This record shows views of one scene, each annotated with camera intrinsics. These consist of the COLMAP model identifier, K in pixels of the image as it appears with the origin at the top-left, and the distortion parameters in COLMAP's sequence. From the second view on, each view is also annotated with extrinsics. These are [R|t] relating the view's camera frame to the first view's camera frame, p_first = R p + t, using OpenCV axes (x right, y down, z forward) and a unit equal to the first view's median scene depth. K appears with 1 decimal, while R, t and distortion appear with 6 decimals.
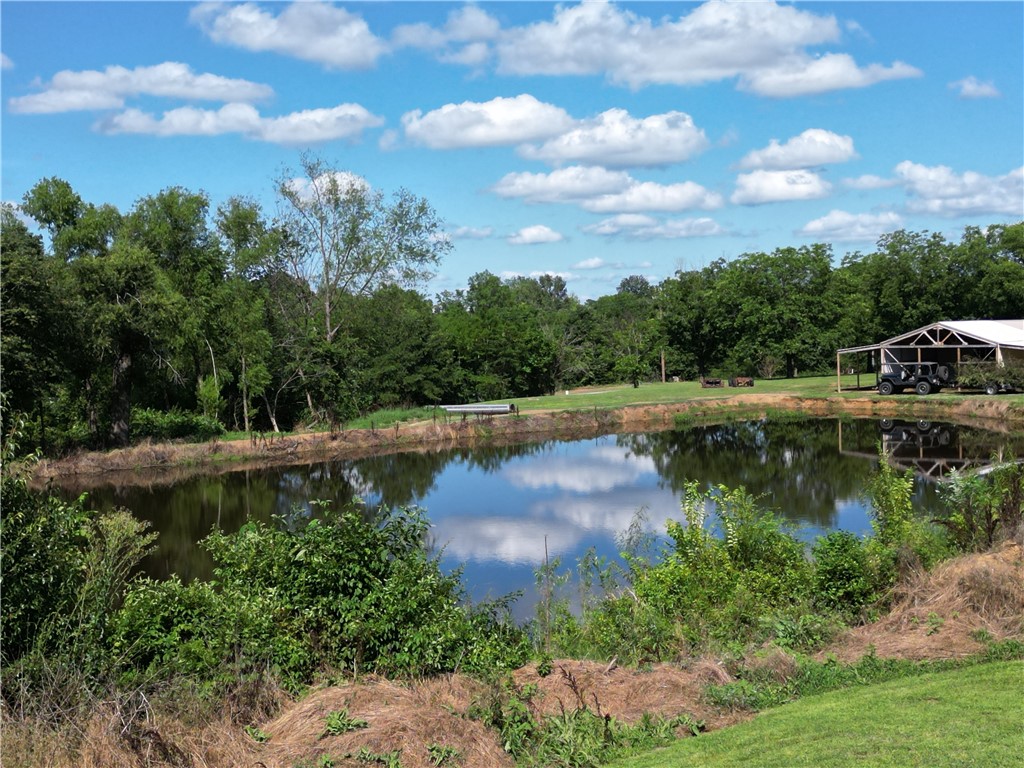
lens RADIAL K [[1375.5, 0, 512.4], [0, 1375.5, 475.2], [0, 0, 1]] dist [0.209490, -0.556827]
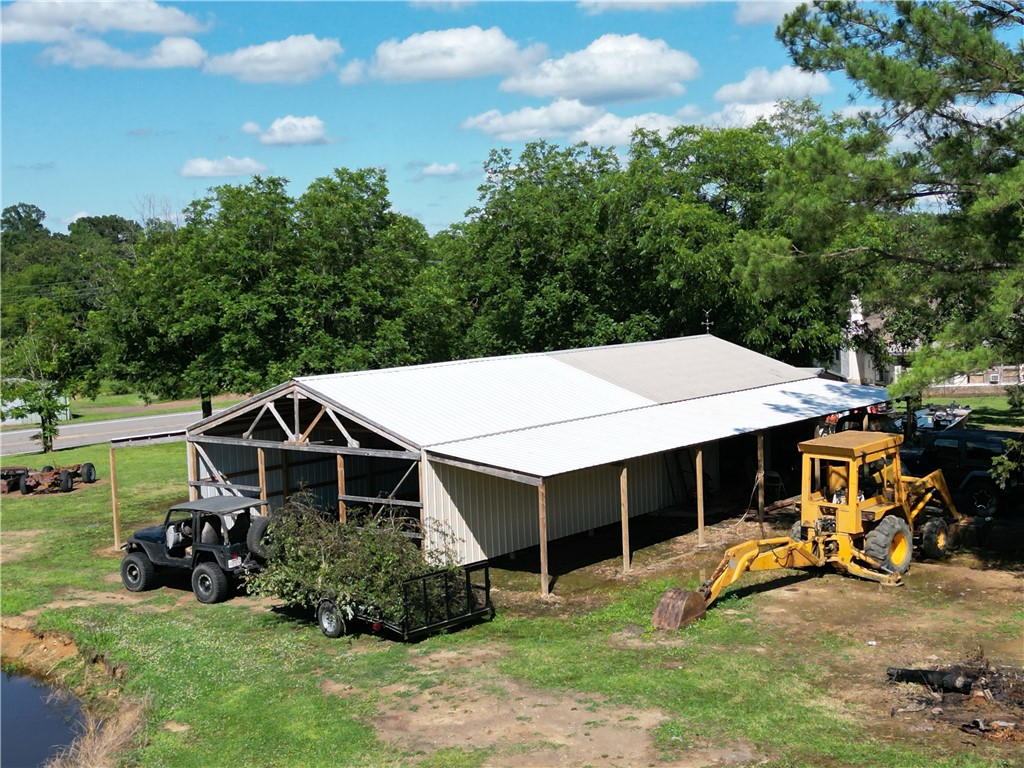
lens RADIAL K [[1432.1, 0, 512.0], [0, 1432.1, 384.0], [0, 0, 1]] dist [0.217742, -0.665910]
pose [[0.999950, -0.005643, 0.008281, 0.348462], [0.005861, 0.999630, -0.026545, -0.096083], [-0.008128, 0.026592, 0.999613, 0.625339]]
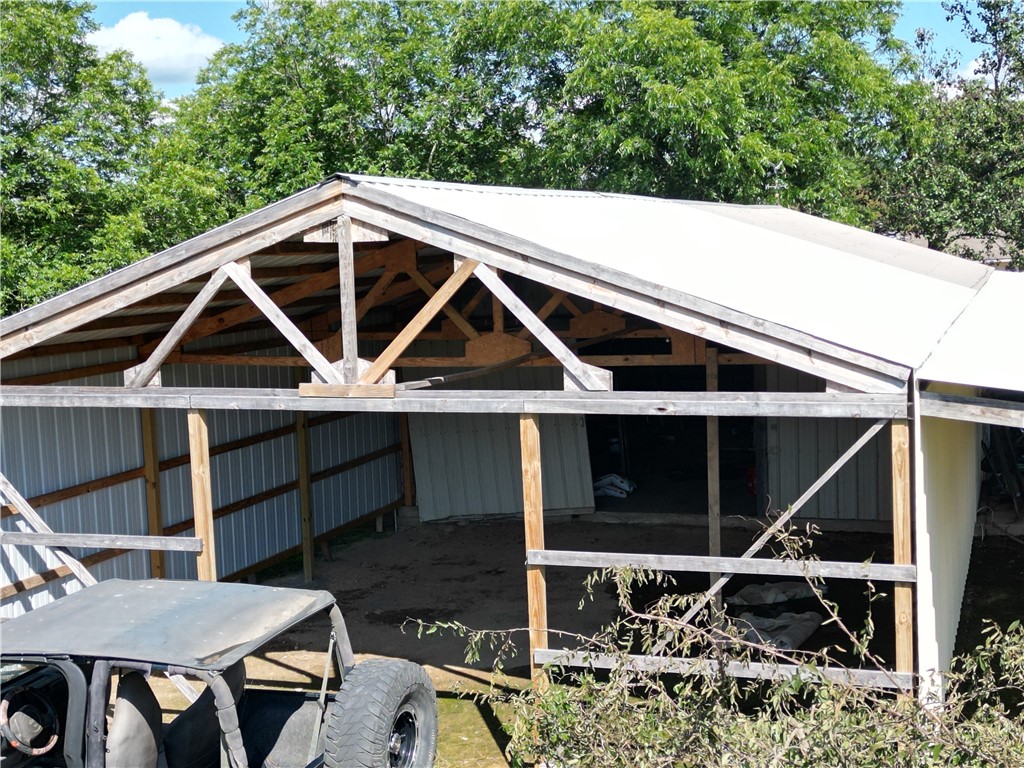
lens RADIAL K [[1432.1, 0, 512.0], [0, 1432.1, 384.0], [0, 0, 1]] dist [0.217742, -0.665910]
pose [[0.947572, -0.040546, 0.316961, 0.275661], [0.046033, 0.998891, -0.009838, -0.089980], [-0.316211, 0.023913, 0.948388, 0.873110]]
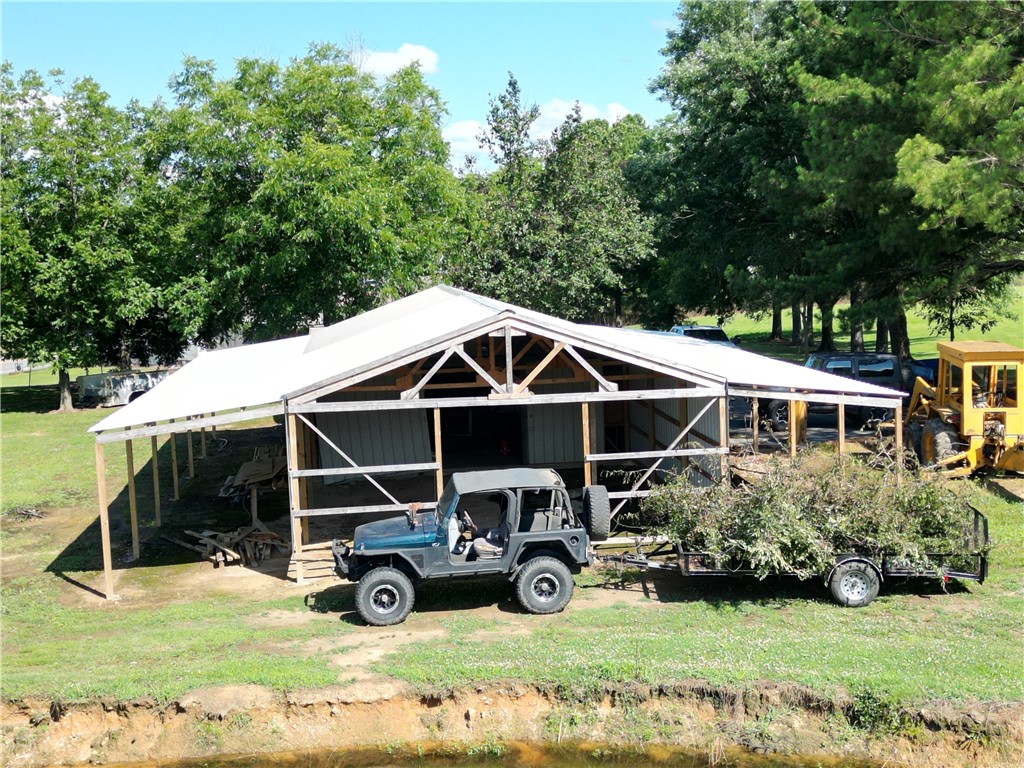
lens RADIAL K [[1432.1, 0, 512.0], [0, 1432.1, 384.0], [0, 0, 1]] dist [0.217742, -0.665910]
pose [[0.715926, -0.068295, 0.694828, 0.114883], [0.091326, 0.995814, 0.003780, -0.094334], [-0.692177, 0.060750, 0.719166, 0.788961]]
